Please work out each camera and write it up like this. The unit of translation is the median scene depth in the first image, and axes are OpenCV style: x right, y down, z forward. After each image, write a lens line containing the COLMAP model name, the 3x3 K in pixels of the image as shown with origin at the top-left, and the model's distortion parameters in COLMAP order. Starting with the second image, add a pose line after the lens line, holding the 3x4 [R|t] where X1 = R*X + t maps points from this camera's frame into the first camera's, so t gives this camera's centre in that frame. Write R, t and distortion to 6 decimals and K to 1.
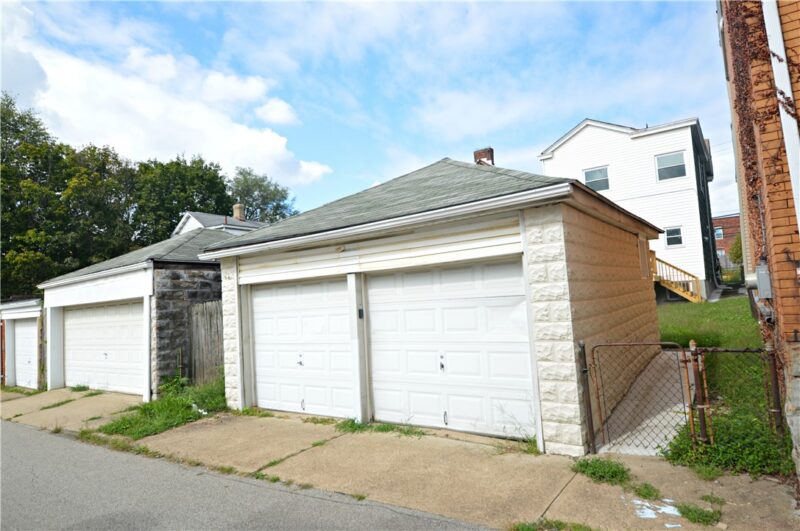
lens RADIAL K [[465.5, 0, 402.0], [0, 465.5, 262.5], [0, 0, 1]] dist [0.020757, -0.050921]
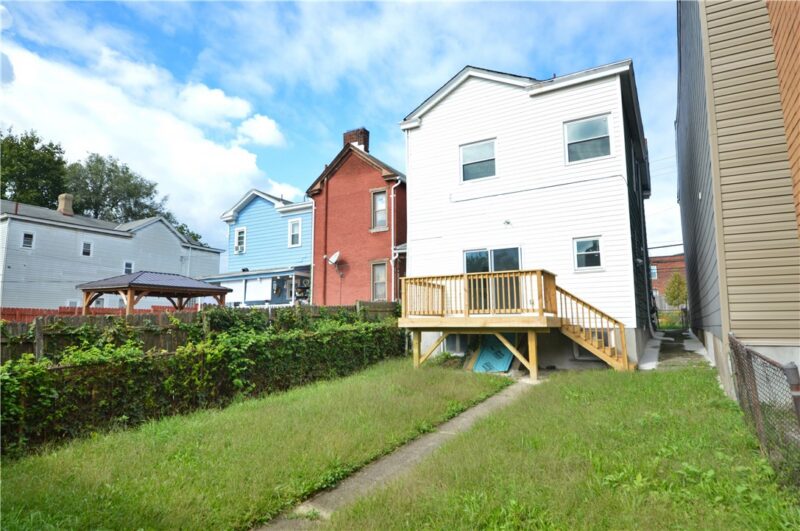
lens RADIAL K [[465.5, 0, 402.0], [0, 465.5, 262.5], [0, 0, 1]] dist [0.020757, -0.050921]
pose [[0.992712, 0.061851, 0.103428, 0.279571], [-0.055764, 0.996594, -0.060747, 0.006461], [-0.106833, 0.054536, 0.992780, 0.422736]]
